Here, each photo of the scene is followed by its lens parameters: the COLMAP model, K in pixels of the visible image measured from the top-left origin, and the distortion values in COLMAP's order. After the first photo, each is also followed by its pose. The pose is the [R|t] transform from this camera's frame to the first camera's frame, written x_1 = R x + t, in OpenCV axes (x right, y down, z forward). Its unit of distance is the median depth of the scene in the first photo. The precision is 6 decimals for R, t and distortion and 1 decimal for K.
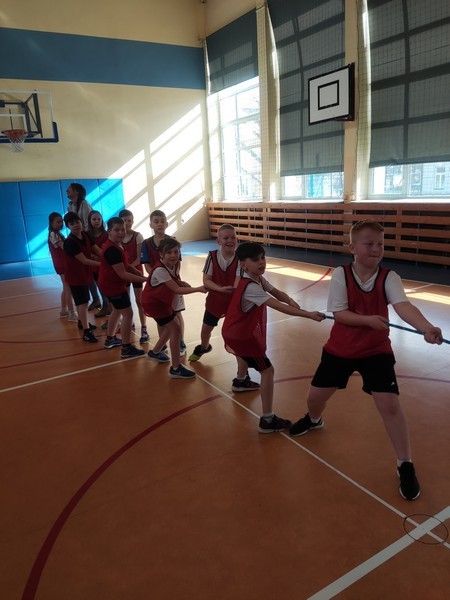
lens RADIAL K [[449.6, 0, 225.0], [0, 449.6, 300.0], [0, 0, 1]] dist [-0.007516, -0.010721]
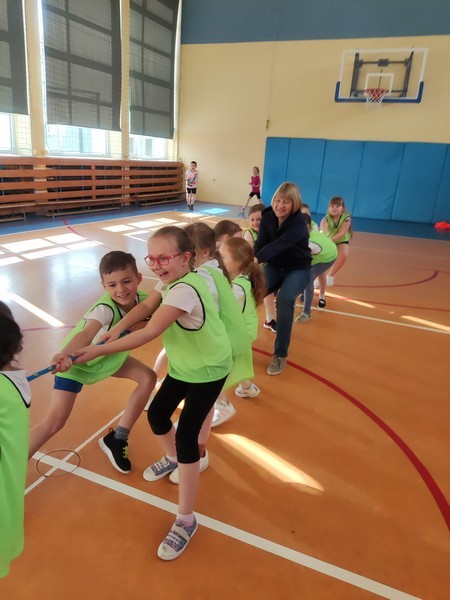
lens RADIAL K [[449.6, 0, 225.0], [0, 449.6, 300.0], [0, 0, 1]] dist [-0.007516, -0.010721]
pose [[-0.567633, -0.253964, 0.783132, -0.820426], [0.141750, 0.906878, 0.396837, -0.290374], [-0.810987, 0.336267, -0.478774, 1.365144]]
